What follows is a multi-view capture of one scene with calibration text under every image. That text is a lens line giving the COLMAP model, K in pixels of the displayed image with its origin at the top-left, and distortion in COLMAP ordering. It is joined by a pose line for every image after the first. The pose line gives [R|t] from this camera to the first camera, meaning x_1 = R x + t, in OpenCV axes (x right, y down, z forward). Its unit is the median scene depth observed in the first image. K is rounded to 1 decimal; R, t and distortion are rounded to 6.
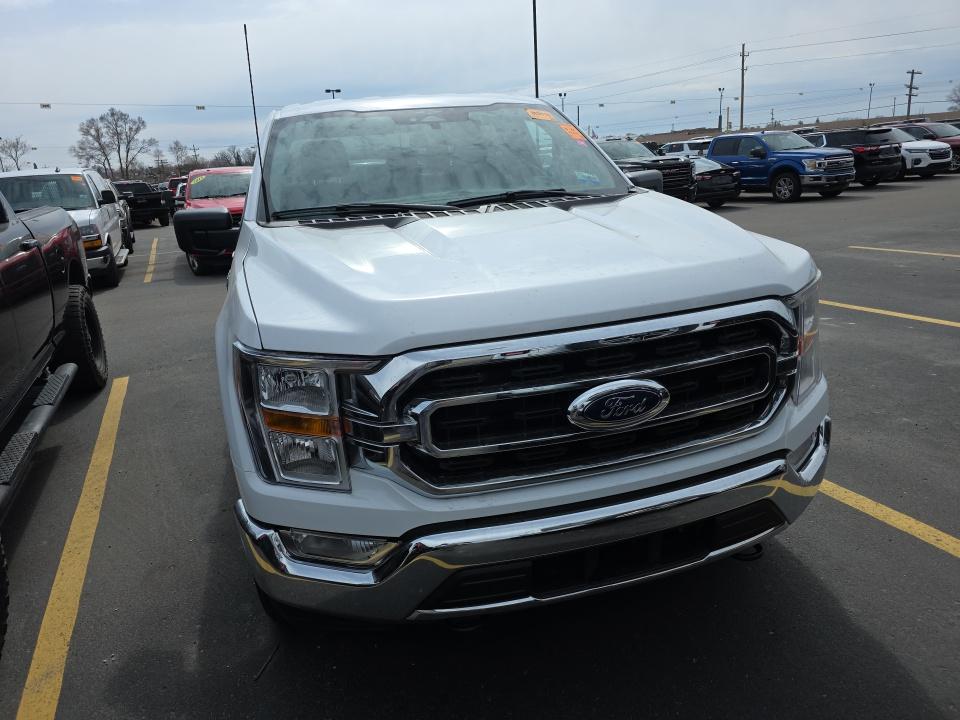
lens RADIAL K [[641.9, 0, 474.1], [0, 641.9, 371.7], [0, 0, 1]] dist [0.076656, -0.073591]
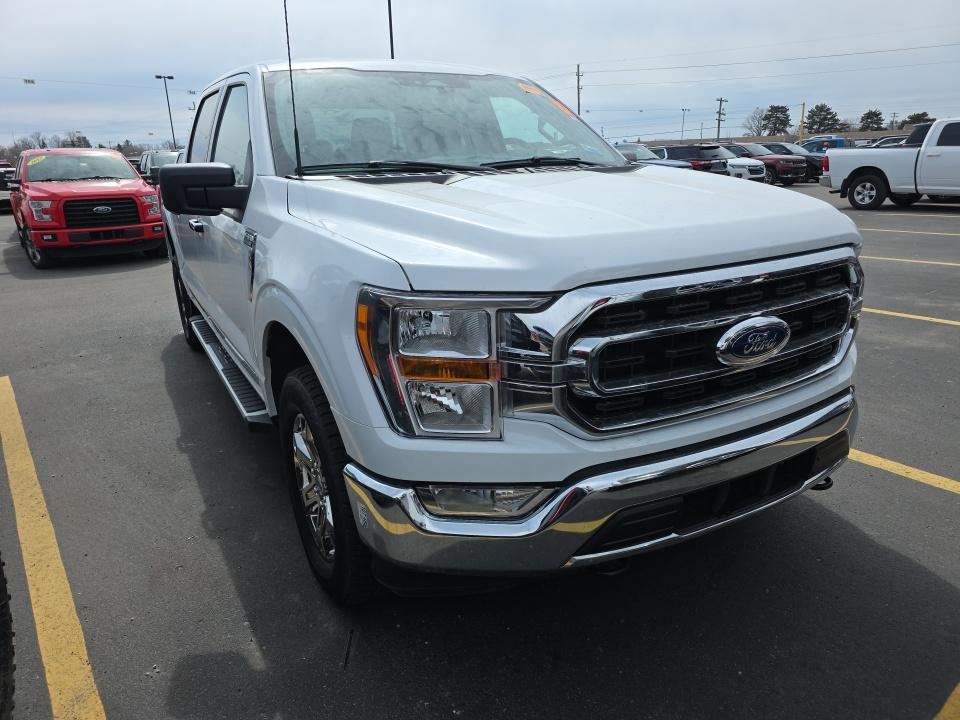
lens RADIAL K [[641.9, 0, 474.1], [0, 641.9, 371.7], [0, 0, 1]] dist [0.076656, -0.073591]
pose [[0.971241, -0.032336, 0.235893, -0.395278], [0.034576, 0.999388, -0.005364, 0.077328], [-0.235575, 0.013366, 0.971764, 0.071976]]
